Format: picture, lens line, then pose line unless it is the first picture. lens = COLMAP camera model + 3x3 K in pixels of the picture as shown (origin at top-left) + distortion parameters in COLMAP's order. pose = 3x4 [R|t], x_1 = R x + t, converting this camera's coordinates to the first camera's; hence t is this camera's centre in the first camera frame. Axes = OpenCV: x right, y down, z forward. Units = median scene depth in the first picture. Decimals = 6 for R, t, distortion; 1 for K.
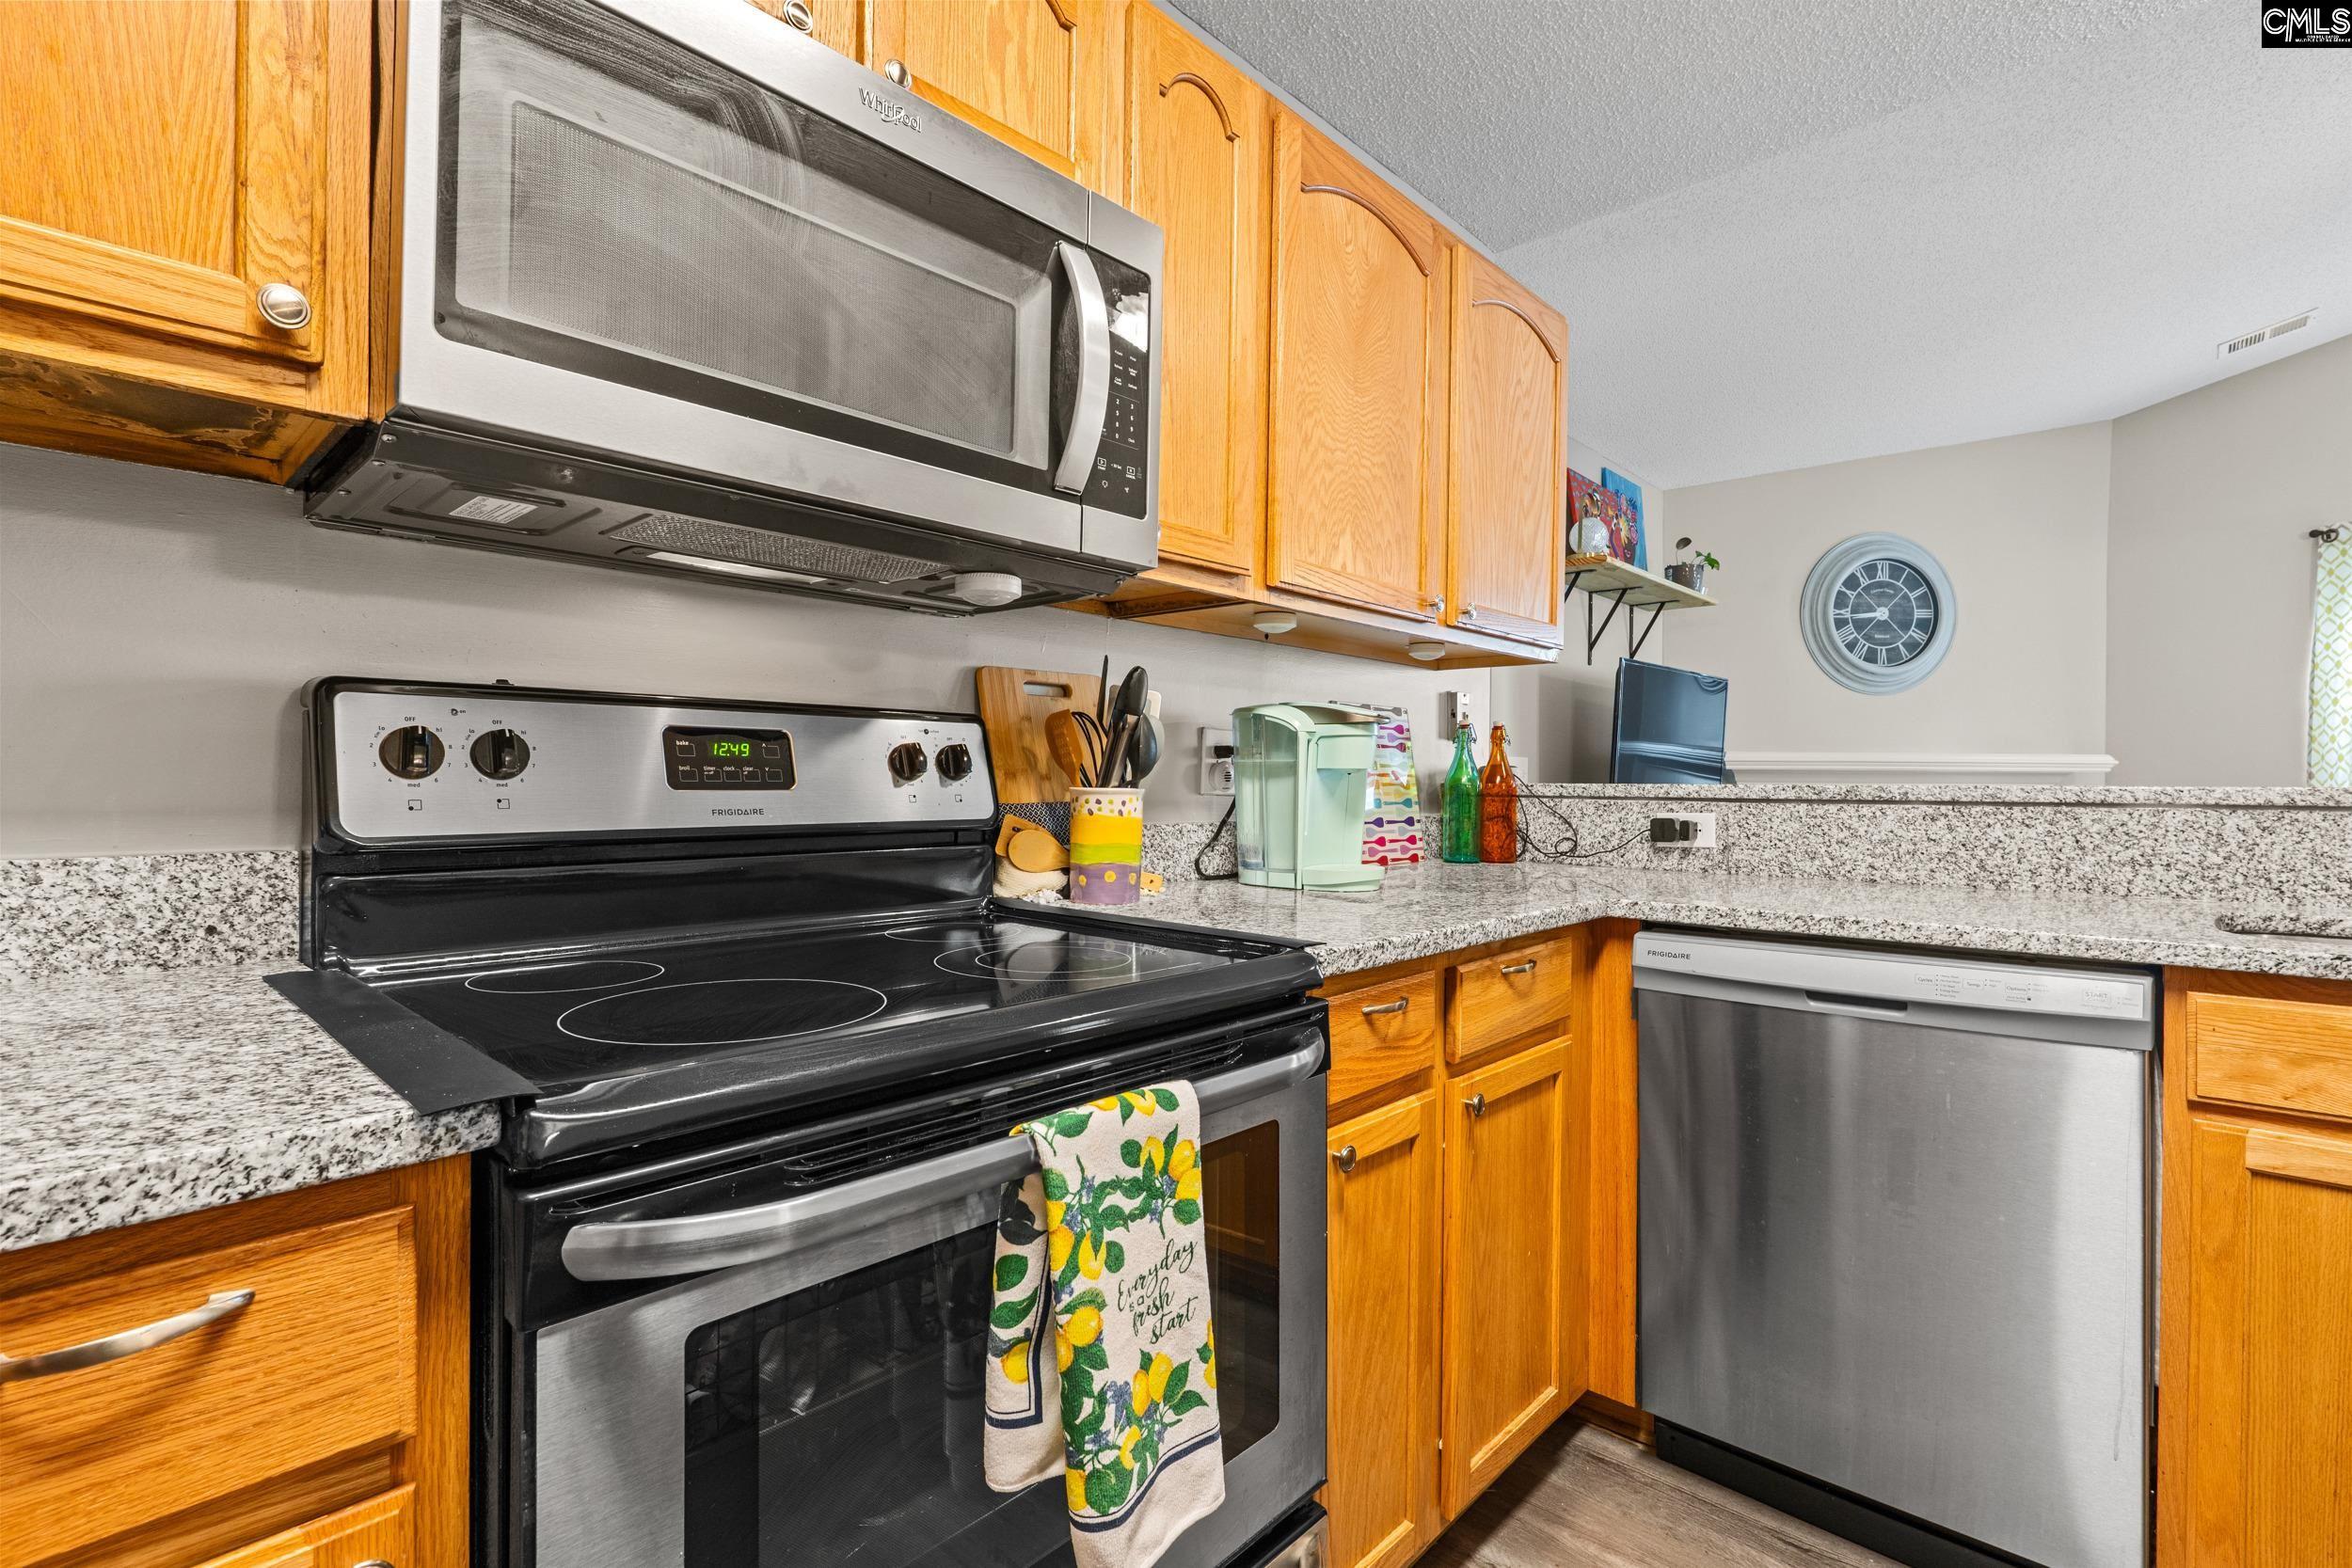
lens RADIAL K [[1082.2, 0, 1176.8], [0, 1082.2, 782.2], [0, 0, 1]] dist [-0.005033, -0.000047]
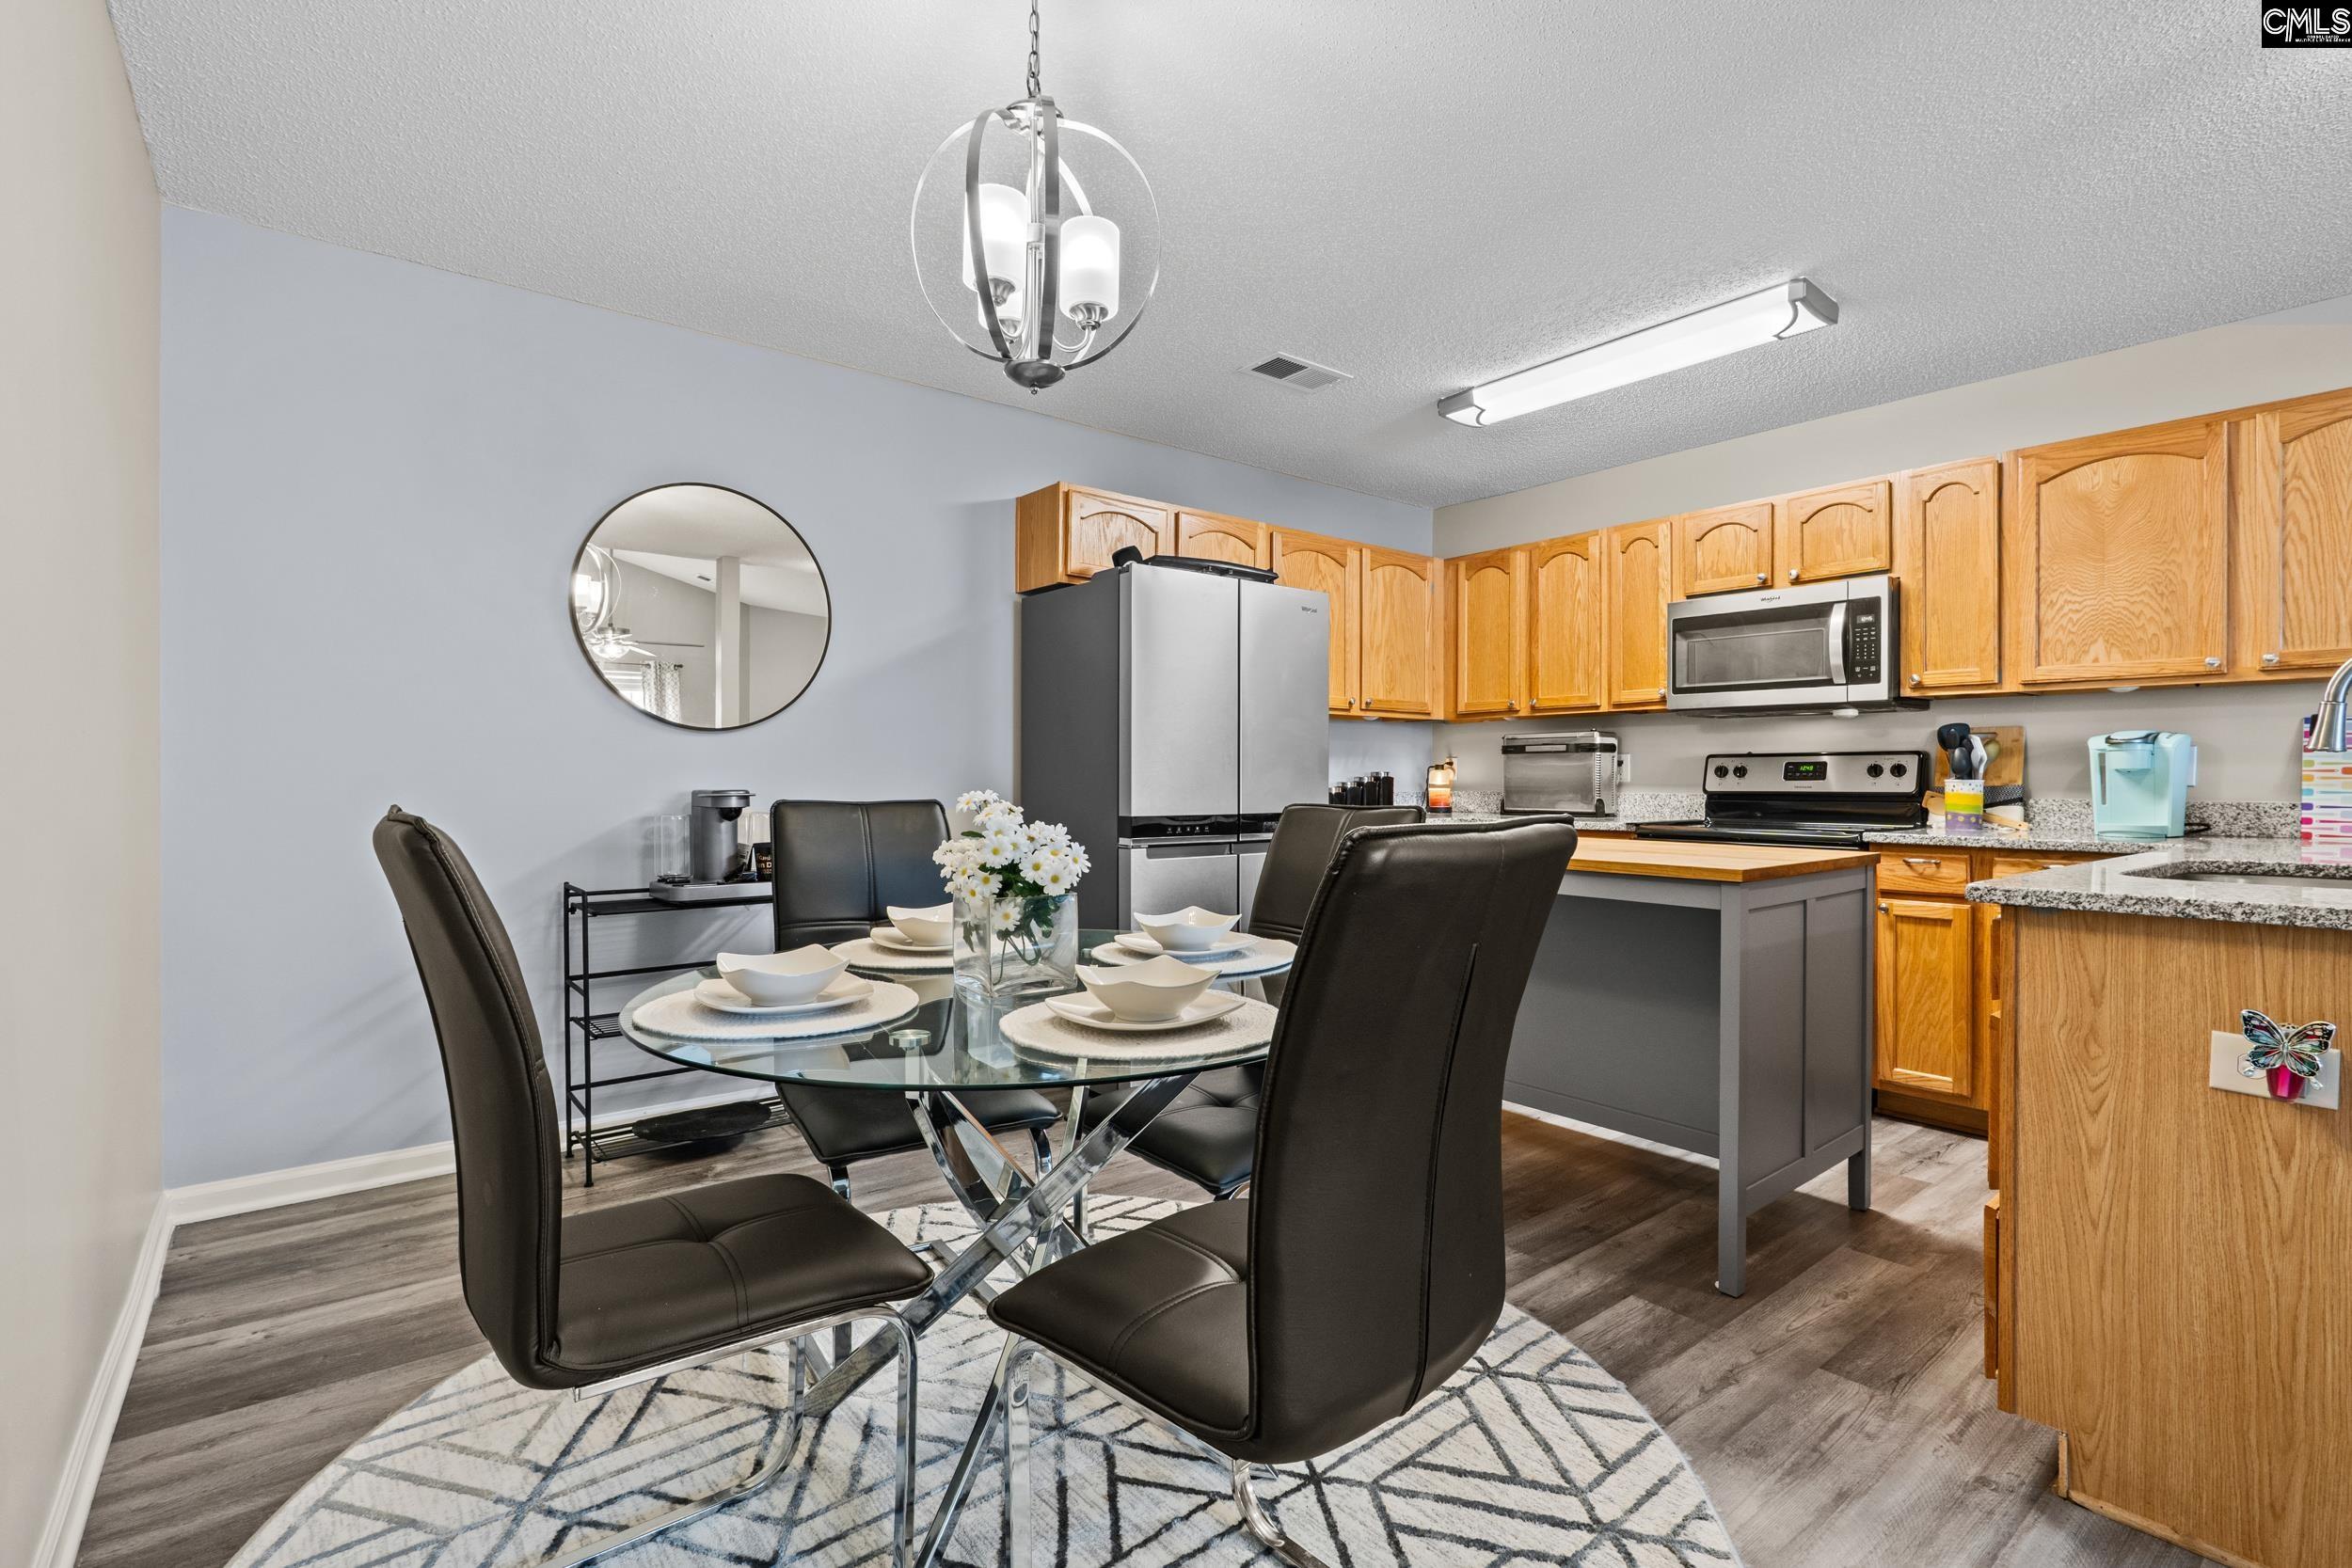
lens RADIAL K [[1082.2, 0, 1174.4], [0, 1082.2, 775.5], [0, 0, 1]] dist [-0.005033, -0.000047]
pose [[-0.143830, -0.012800, -0.989520, 2.193943], [-0.005195, 0.999912, -0.012179, 0.029142], [0.989589, 0.003389, -0.143884, -0.295857]]
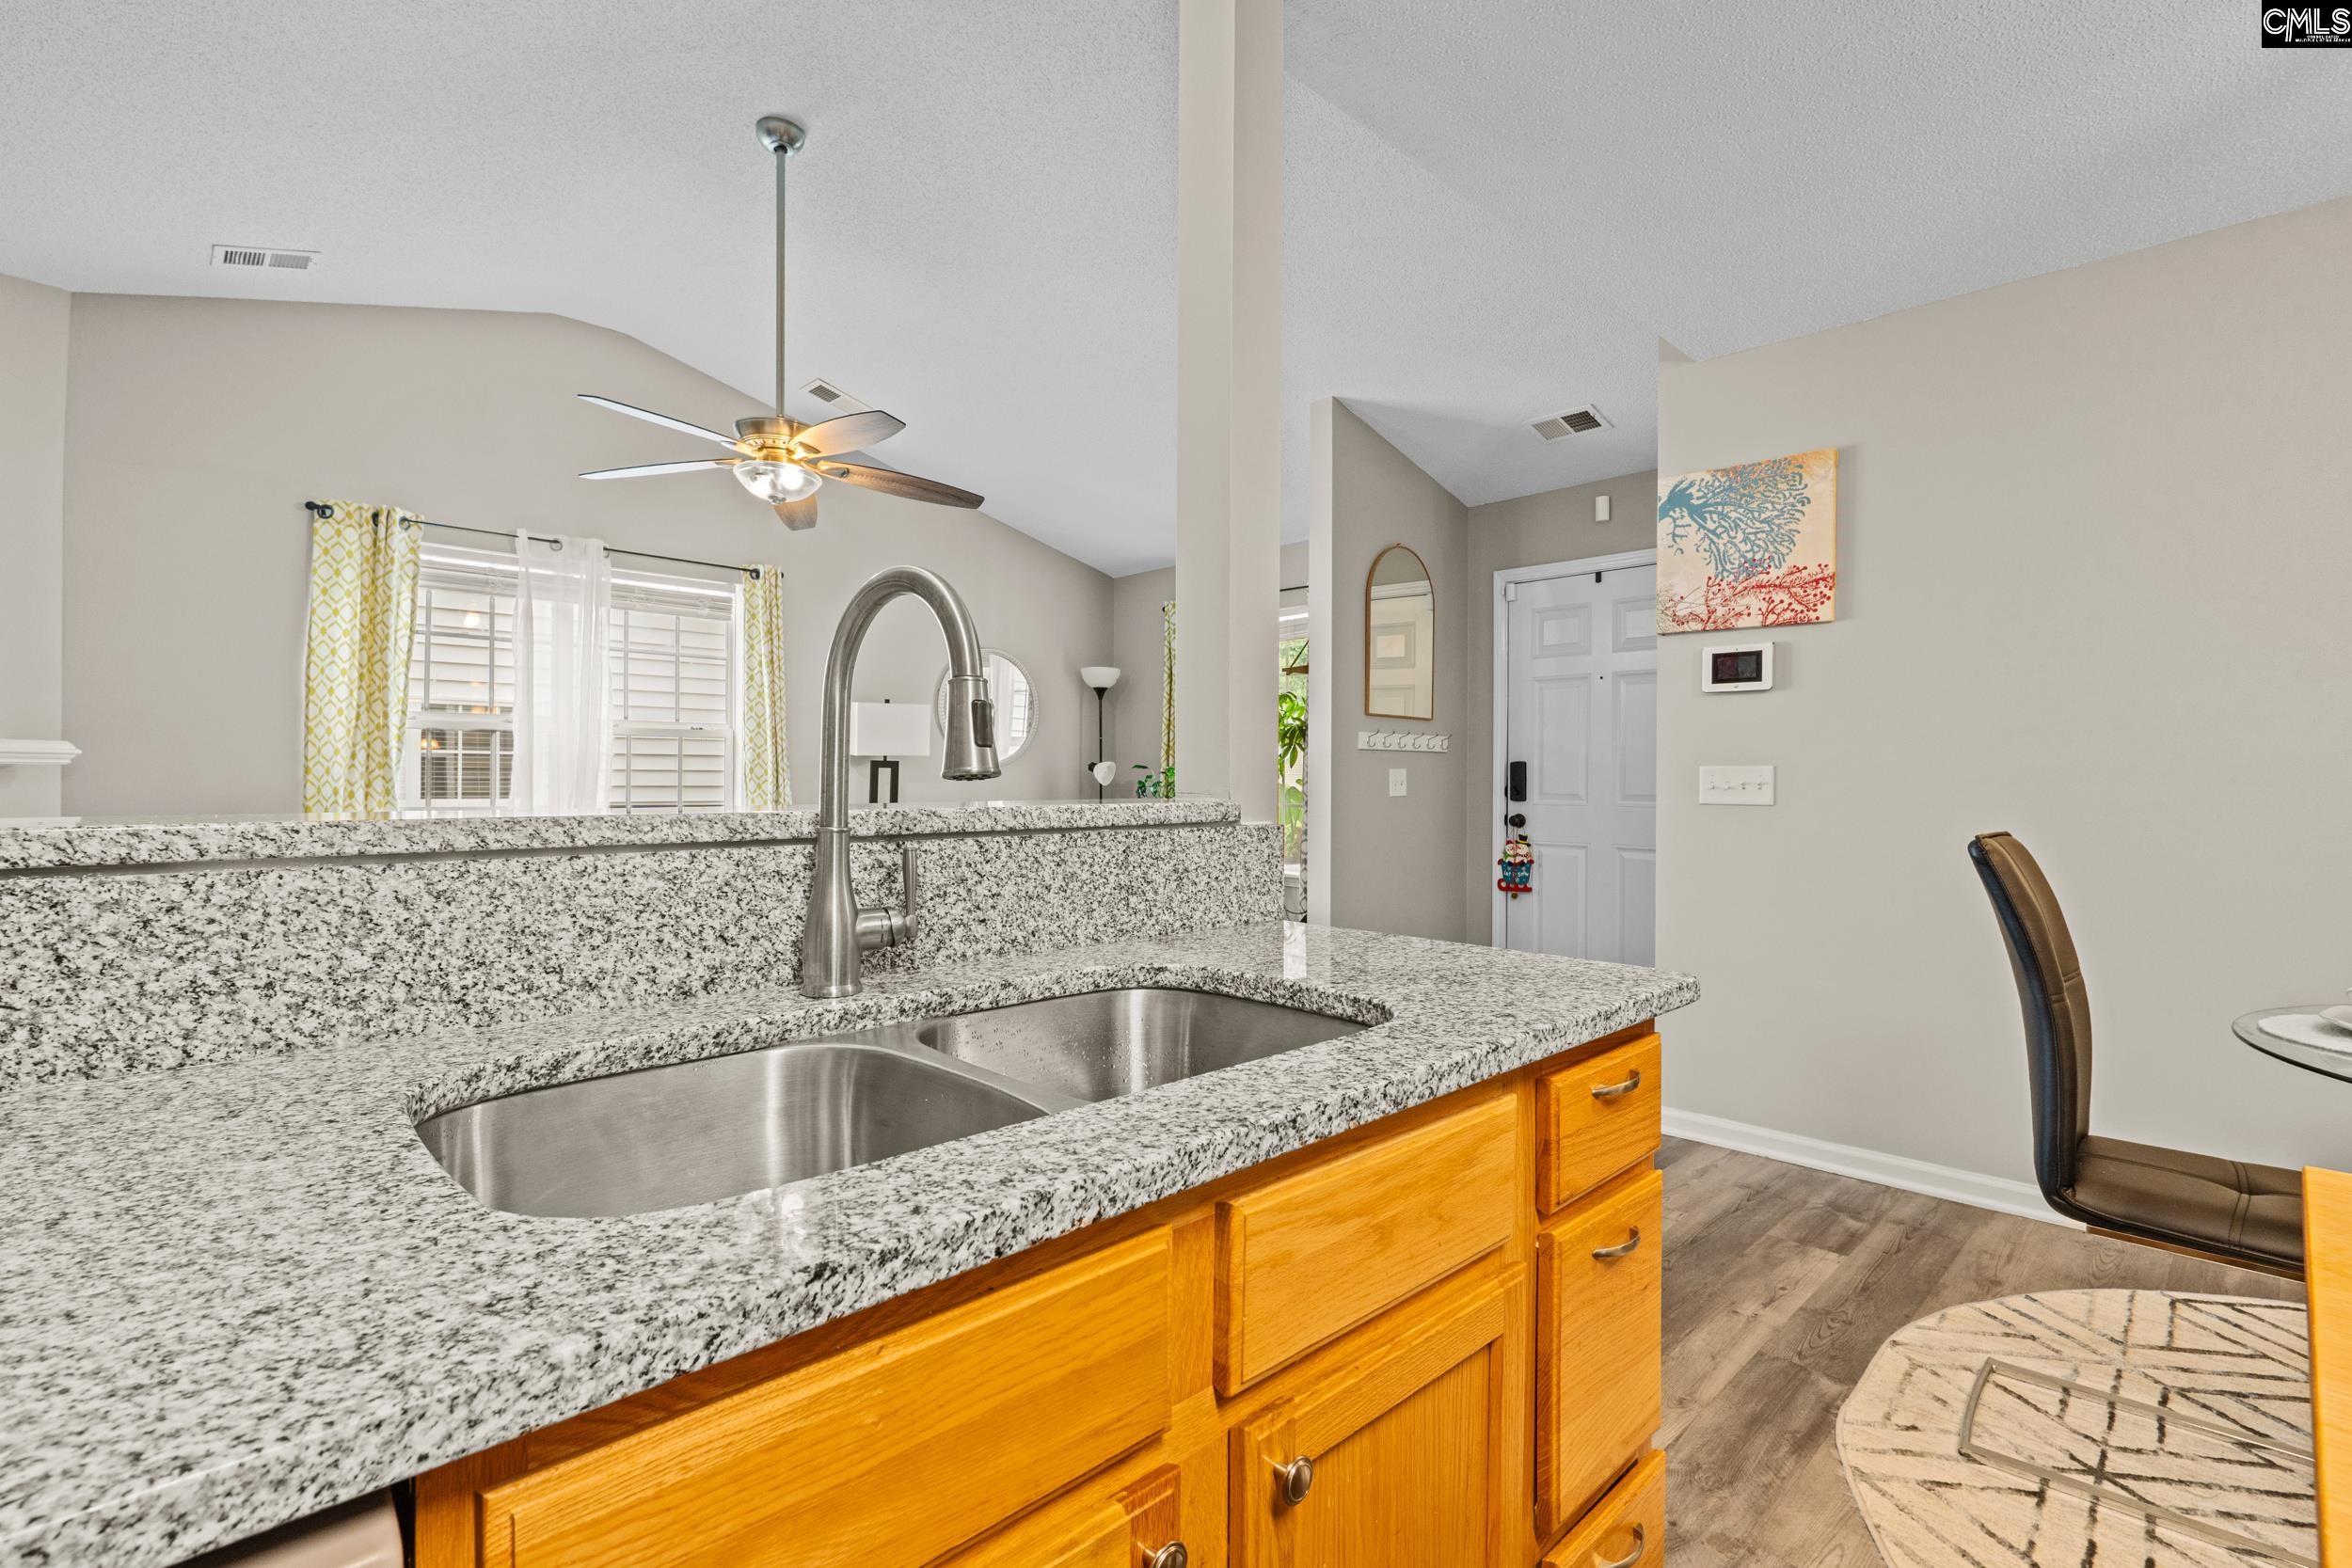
lens RADIAL K [[1082.2, 0, 1182.8], [0, 1082.2, 776.6], [0, 0, 1]] dist [-0.005033, -0.000047]
pose [[0.046081, -0.007147, 0.998912, 0.455453], [-0.000096, 0.999974, 0.007159, -0.019506], [-0.998938, -0.000426, 0.046079, 0.566395]]
